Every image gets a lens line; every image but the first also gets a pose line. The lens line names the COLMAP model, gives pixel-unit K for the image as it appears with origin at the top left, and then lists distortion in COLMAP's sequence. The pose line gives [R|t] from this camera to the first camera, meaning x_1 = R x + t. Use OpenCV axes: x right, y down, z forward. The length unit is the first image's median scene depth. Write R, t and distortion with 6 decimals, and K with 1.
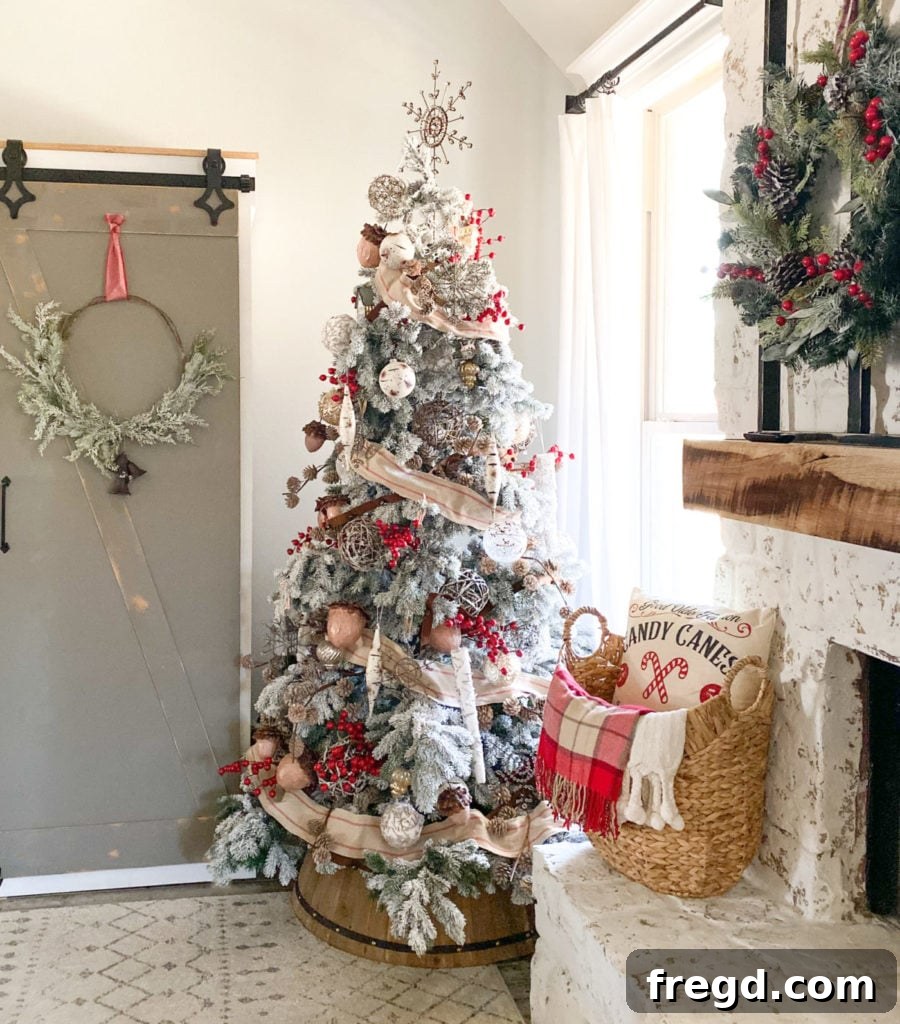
lens RADIAL K [[1033.9, 0, 391.5], [0, 1033.9, 427.0], [0, 0, 1]] dist [0.023857, 0.000000]
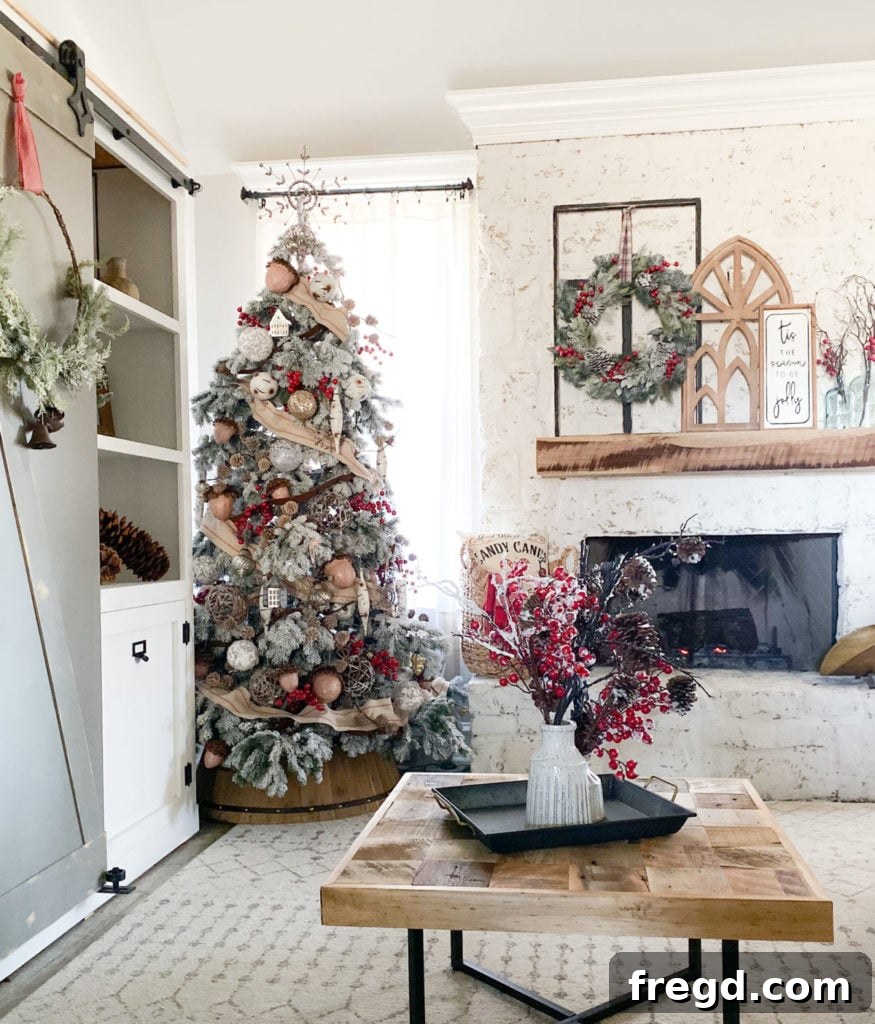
lens RADIAL K [[992.9, 0, 448.3], [0, 992.9, 564.6], [0, 0, 1]] dist [0.055217, 0.000000]
pose [[0.309582, -0.033122, 0.950296, -1.241182], [0.025261, 0.999327, 0.026602, 0.158822], [-0.950537, 0.015770, 0.310210, 0.503601]]
